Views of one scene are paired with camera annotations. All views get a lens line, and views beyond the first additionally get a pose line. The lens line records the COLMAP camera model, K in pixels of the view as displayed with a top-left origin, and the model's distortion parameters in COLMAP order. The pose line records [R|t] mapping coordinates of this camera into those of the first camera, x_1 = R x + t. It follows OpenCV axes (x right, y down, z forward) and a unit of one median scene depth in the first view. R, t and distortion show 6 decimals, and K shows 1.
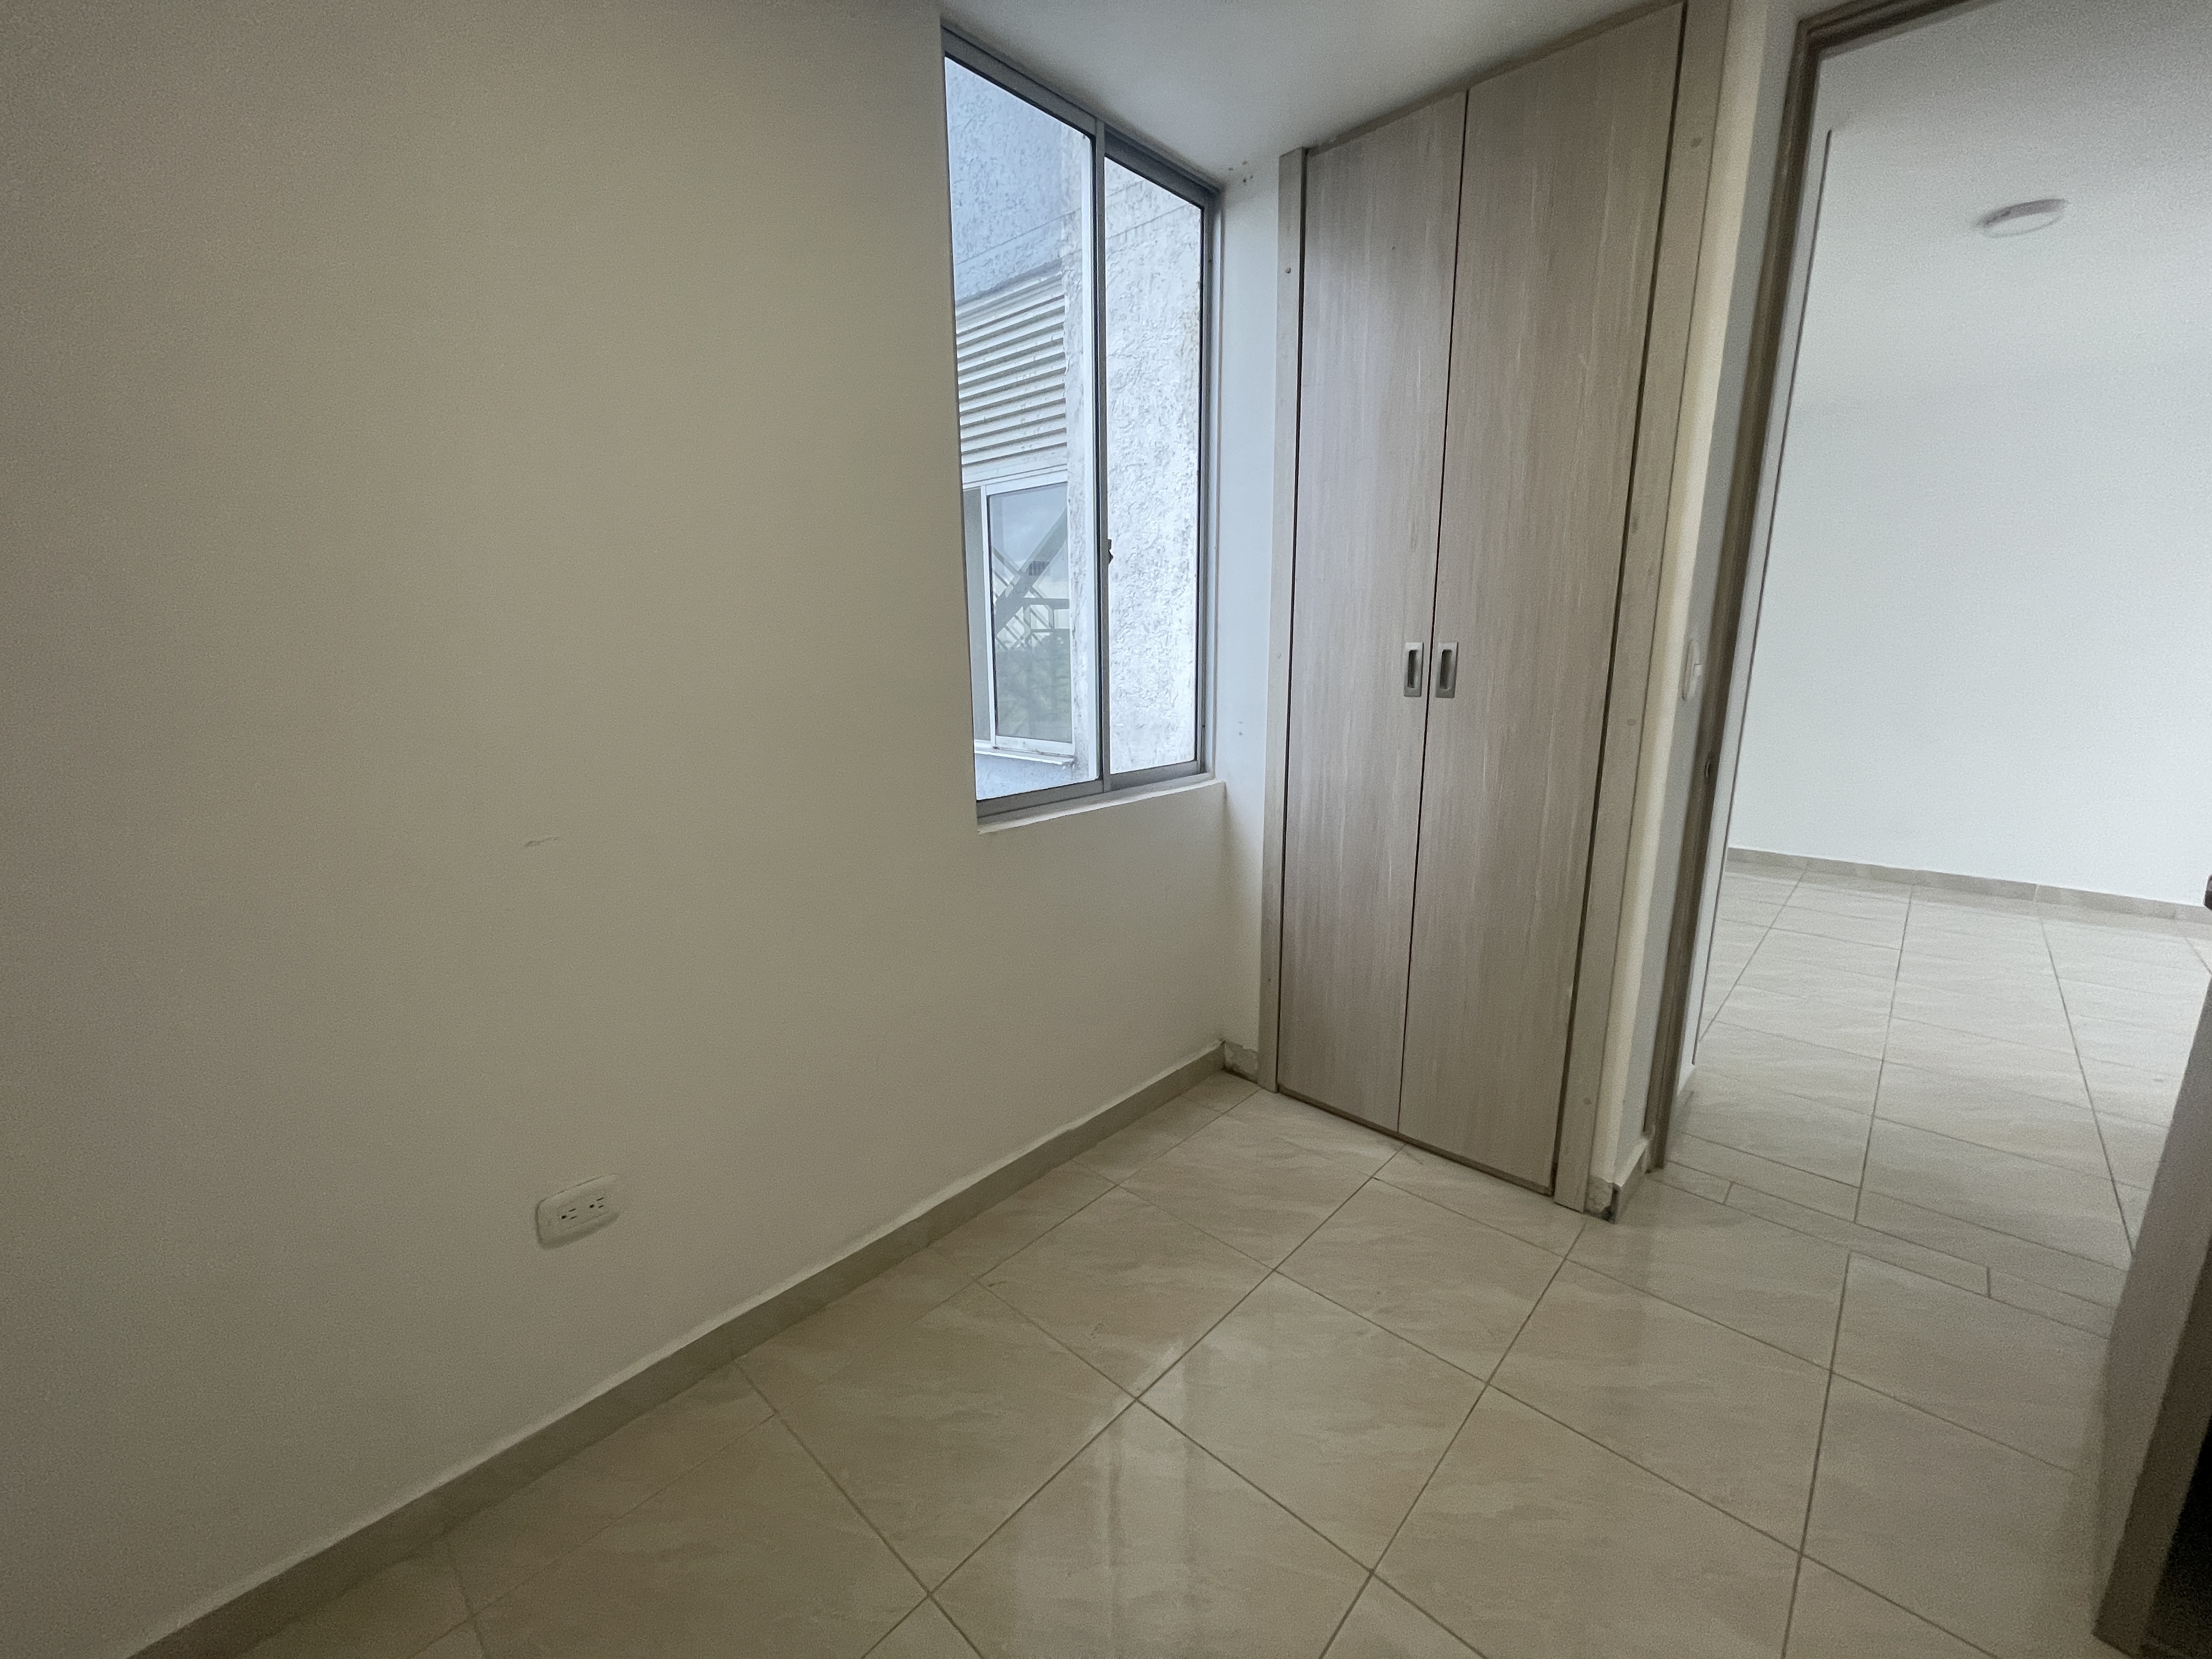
lens RADIAL K [[890.5, 0, 1103.9], [0, 890.5, 830.7], [0, 0, 1]] dist [-0.003025, 0.000579]
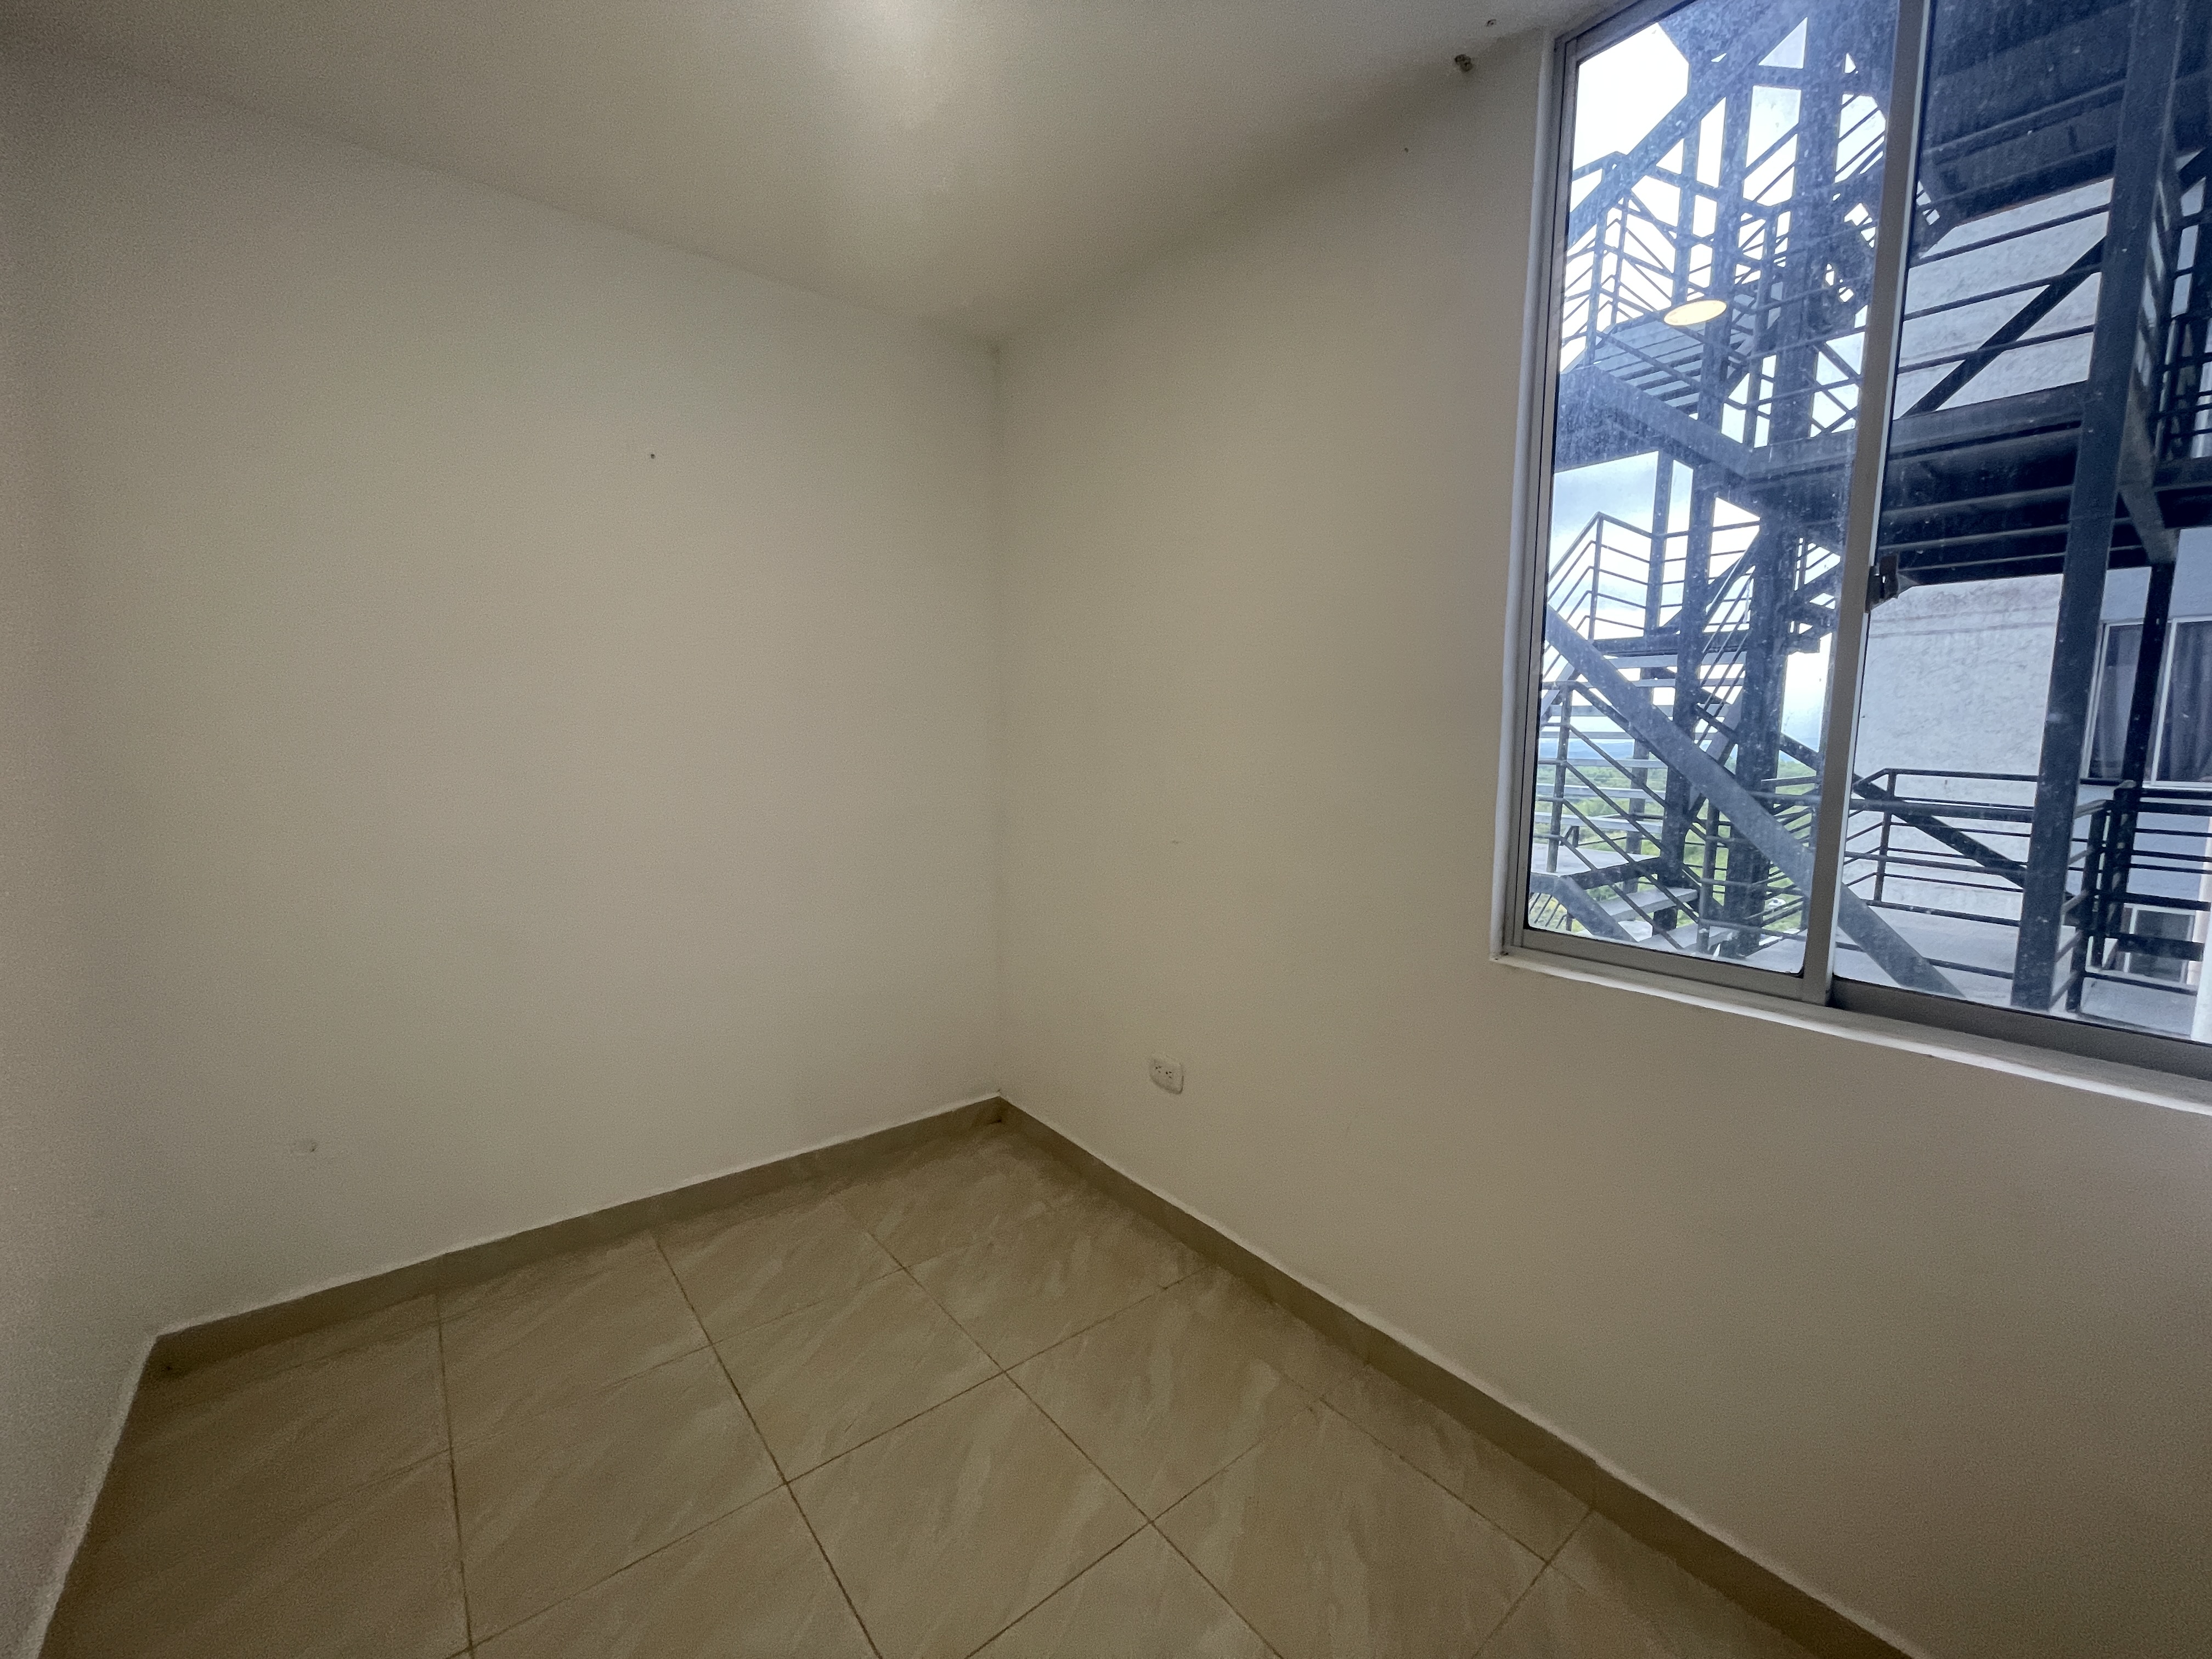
lens RADIAL K [[890.5, 0, 1106.8], [0, 890.5, 827.3], [0, 0, 1]] dist [-0.003025, 0.000579]
pose [[-0.138228, 0.107252, -0.984576, 0.707114], [-0.228970, 0.963727, 0.137127, -0.146967], [0.963569, 0.244393, -0.108656, 0.697362]]
